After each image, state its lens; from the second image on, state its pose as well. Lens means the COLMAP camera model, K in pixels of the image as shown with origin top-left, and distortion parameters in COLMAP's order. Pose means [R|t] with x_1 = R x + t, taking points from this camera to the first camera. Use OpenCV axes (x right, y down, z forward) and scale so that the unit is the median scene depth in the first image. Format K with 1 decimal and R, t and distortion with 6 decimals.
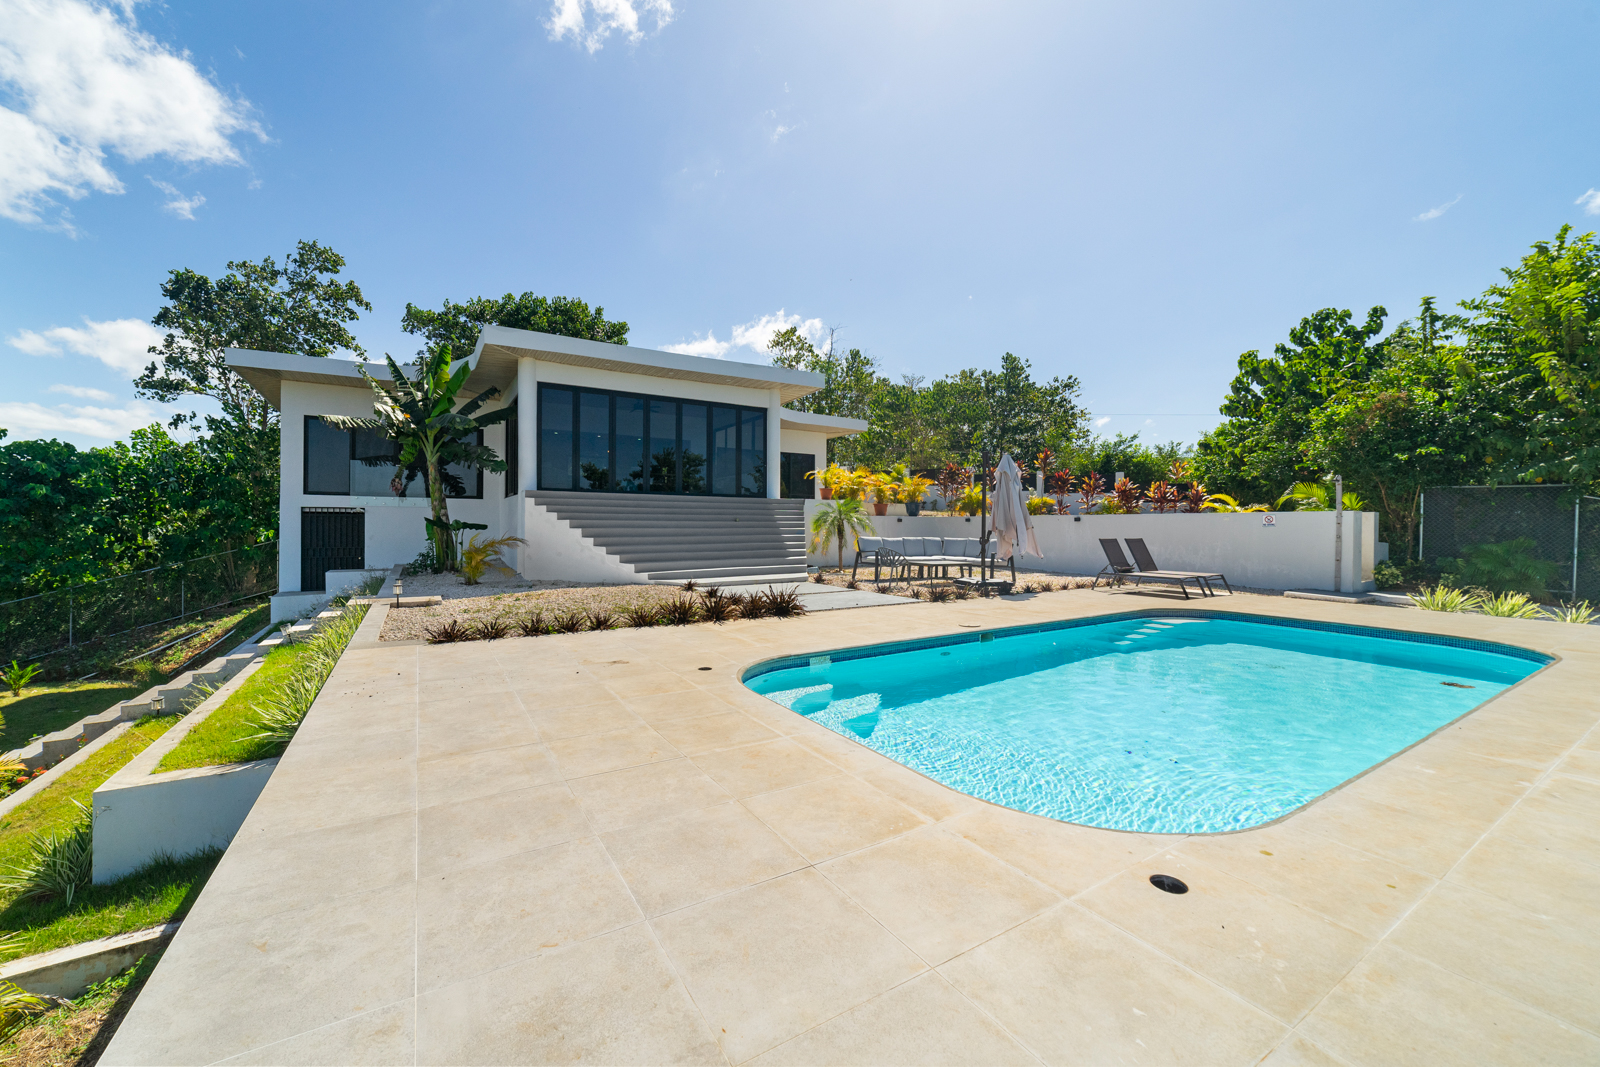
lens RADIAL K [[623.3, 0, 790.6], [0, 623.3, 533.1], [0, 0, 1]] dist [-0.025310, 0.008909]
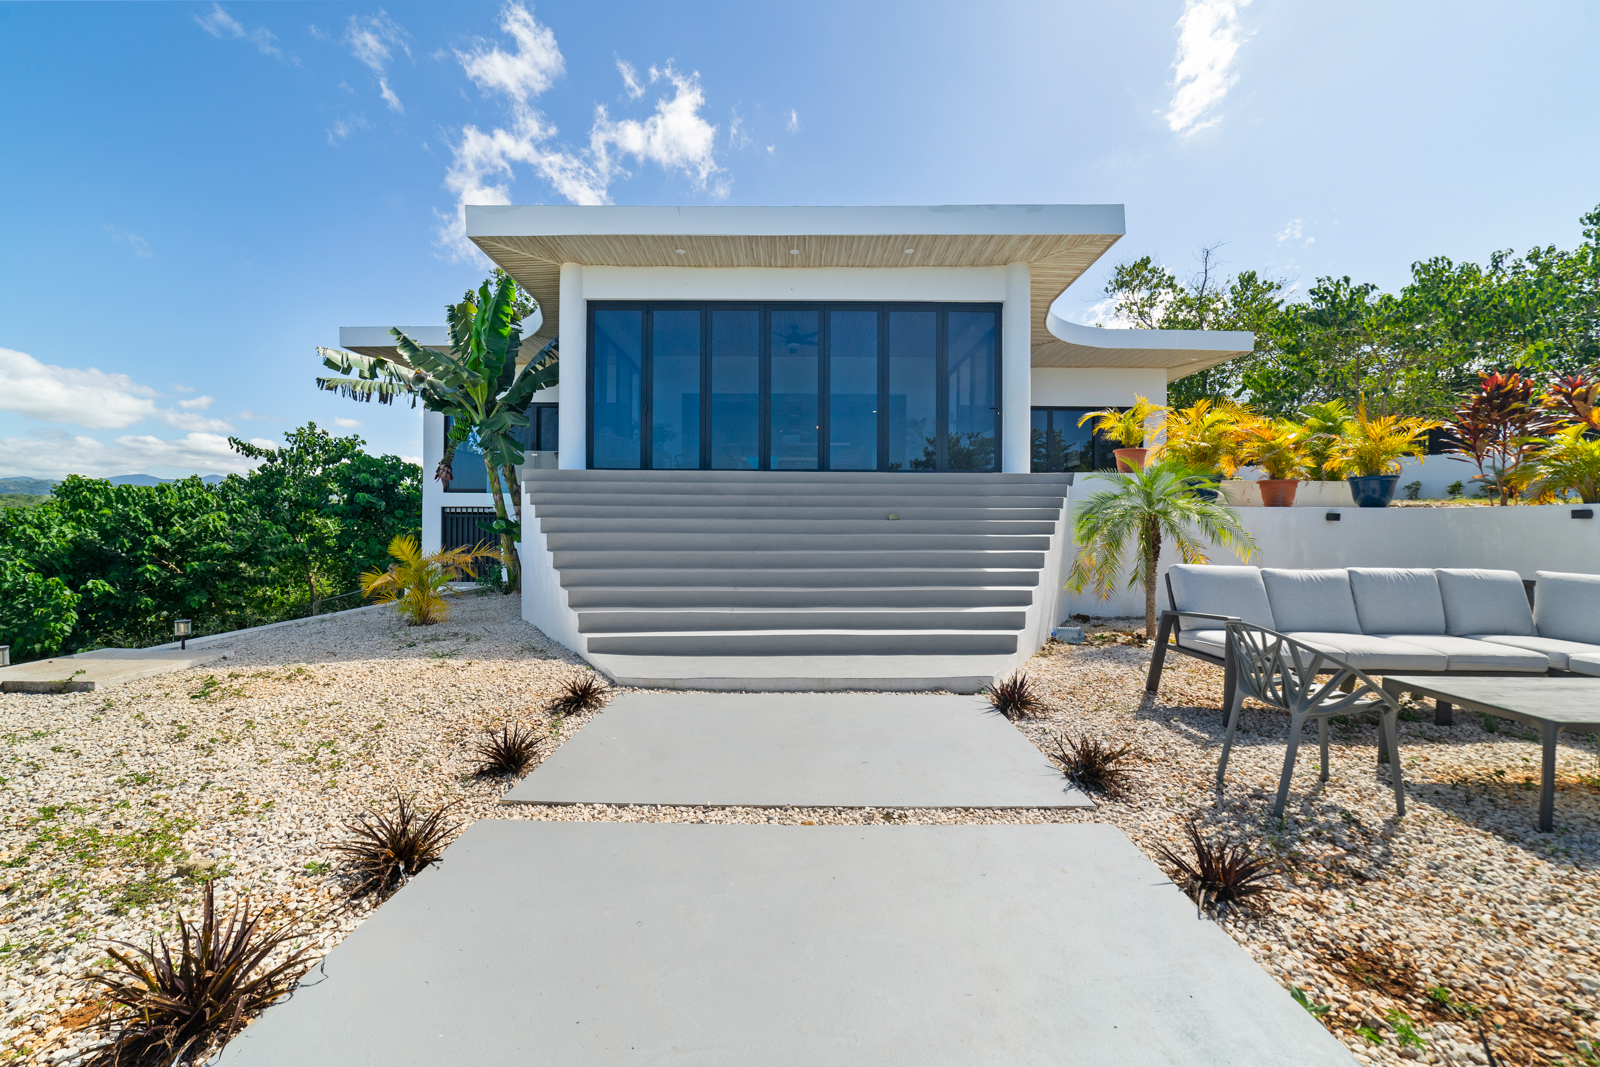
lens RADIAL K [[623.3, 0, 790.6], [0, 623.3, 533.1], [0, 0, 1]] dist [-0.025310, 0.008909]
pose [[0.853553, 0.005870, -0.520973, 0.081002], [-0.009098, 0.999952, -0.003640, -0.005171], [0.520927, 0.007847, 0.853565, 0.466308]]
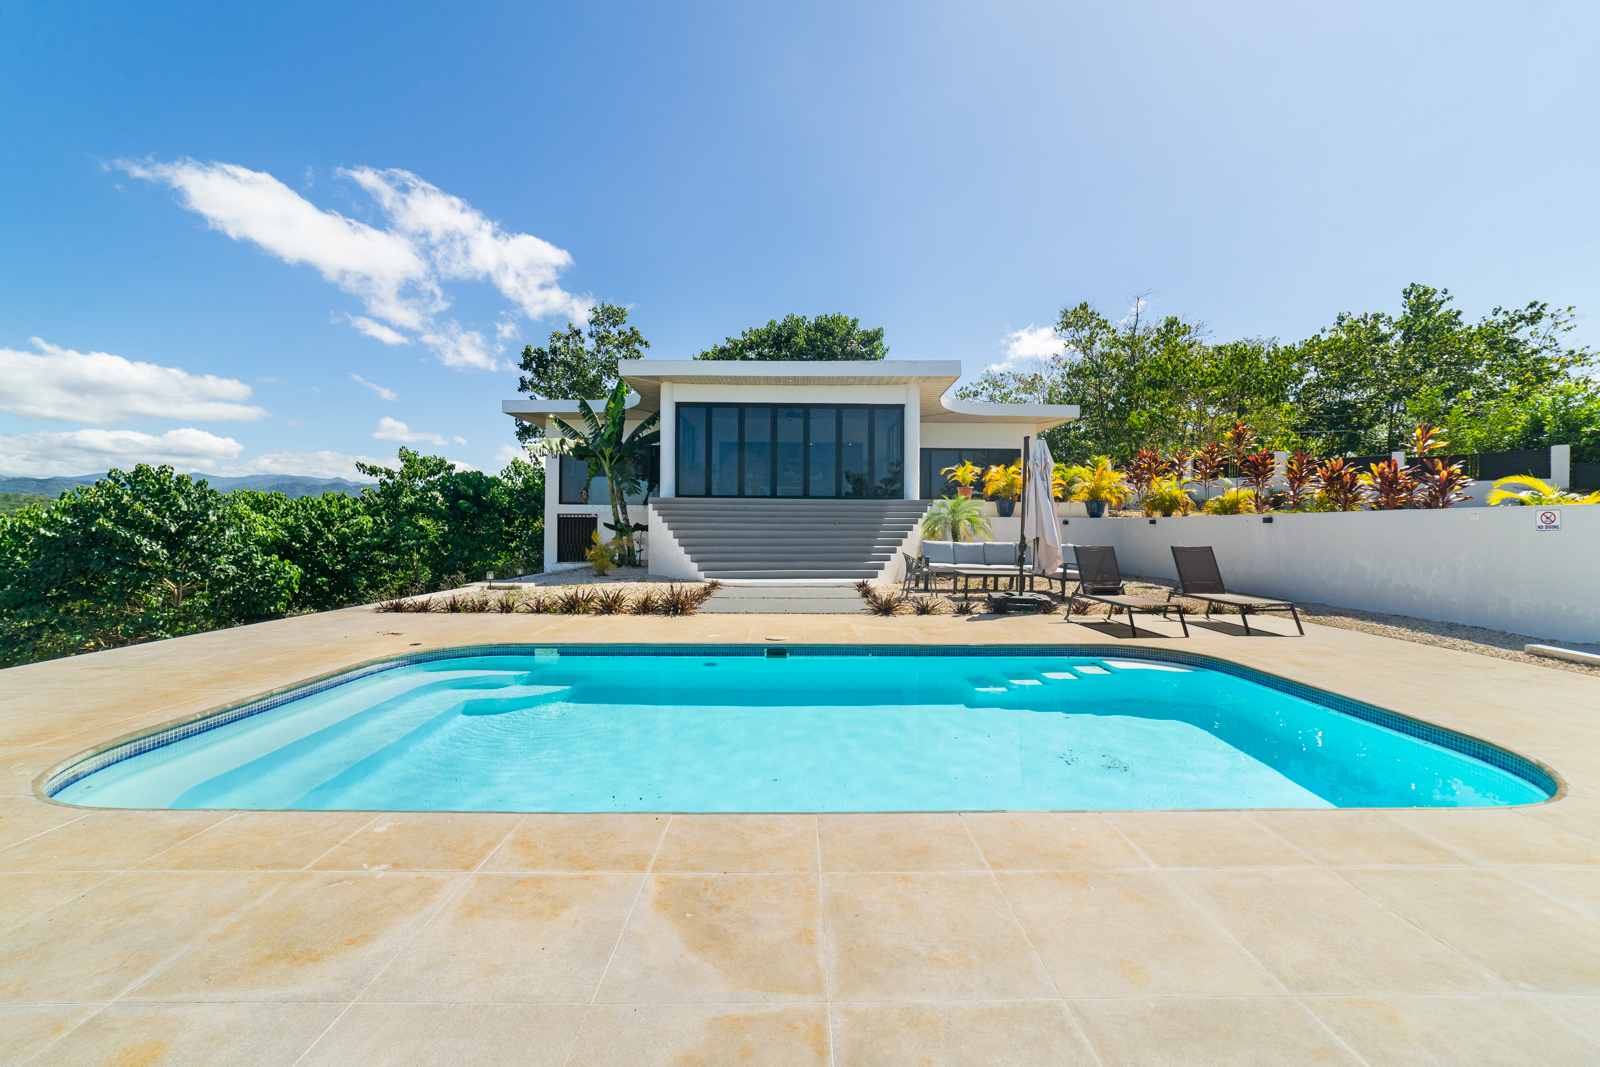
lens RADIAL K [[633.9, 0, 796.0], [0, 633.9, 536.6], [0, 0, 1]] dist [-0.025631, 0.009643]
pose [[0.857238, 0.007785, -0.514862, 0.313421], [-0.008933, 0.999960, 0.000248, 0.001086], [0.514843, 0.004387, 0.857273, 0.095212]]
